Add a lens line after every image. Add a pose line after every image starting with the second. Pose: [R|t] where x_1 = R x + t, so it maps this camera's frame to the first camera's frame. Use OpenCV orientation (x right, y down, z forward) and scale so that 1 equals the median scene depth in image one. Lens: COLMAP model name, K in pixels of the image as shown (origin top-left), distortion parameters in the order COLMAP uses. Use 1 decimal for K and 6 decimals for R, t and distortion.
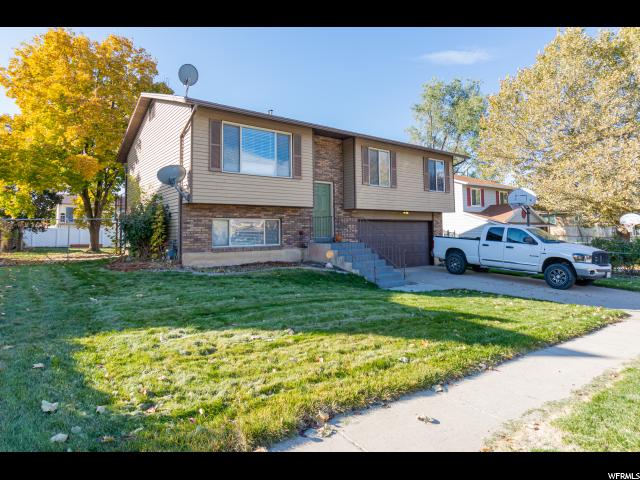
lens RADIAL K [[229.8, 0, 320.2], [0, 229.8, 223.6], [0, 0, 1]] dist [0.000522, -0.000130]
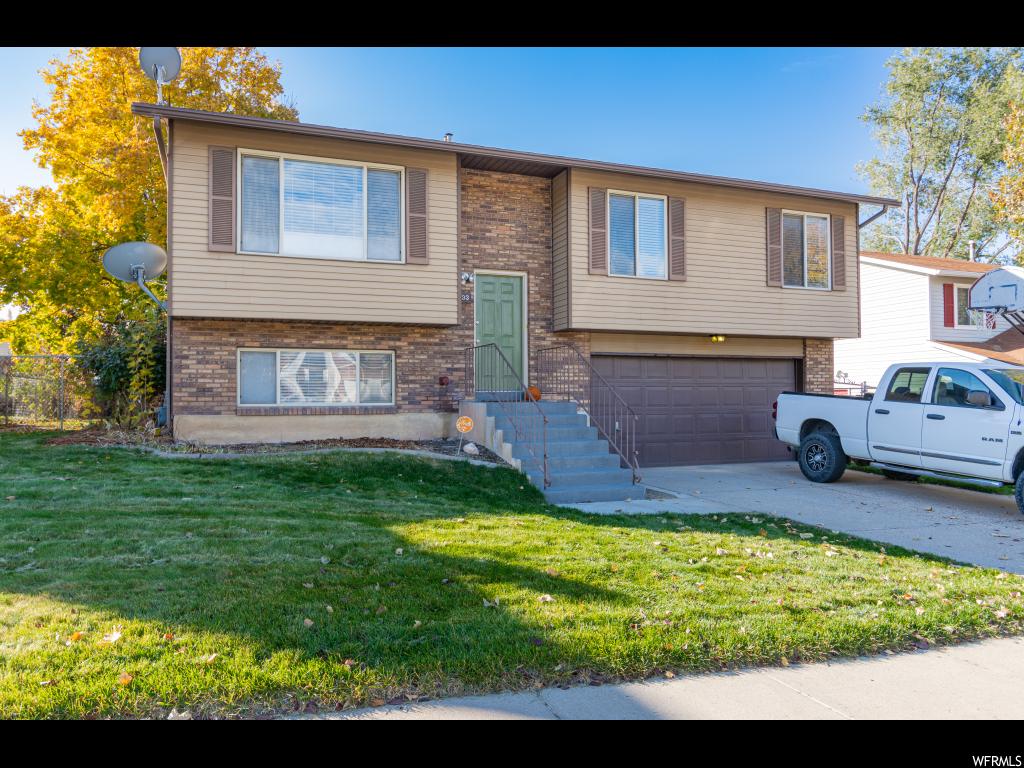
lens RADIAL K [[468.0, 0, 512.0], [0, 468.0, 384.0], [0, 0, 1]] dist [-0.001045, 0.000238]
pose [[0.982388, 0.003465, -0.186822, 0.231438], [0.001835, 0.999601, 0.028185, 0.020028], [0.186845, -0.028032, 0.981989, 0.076592]]
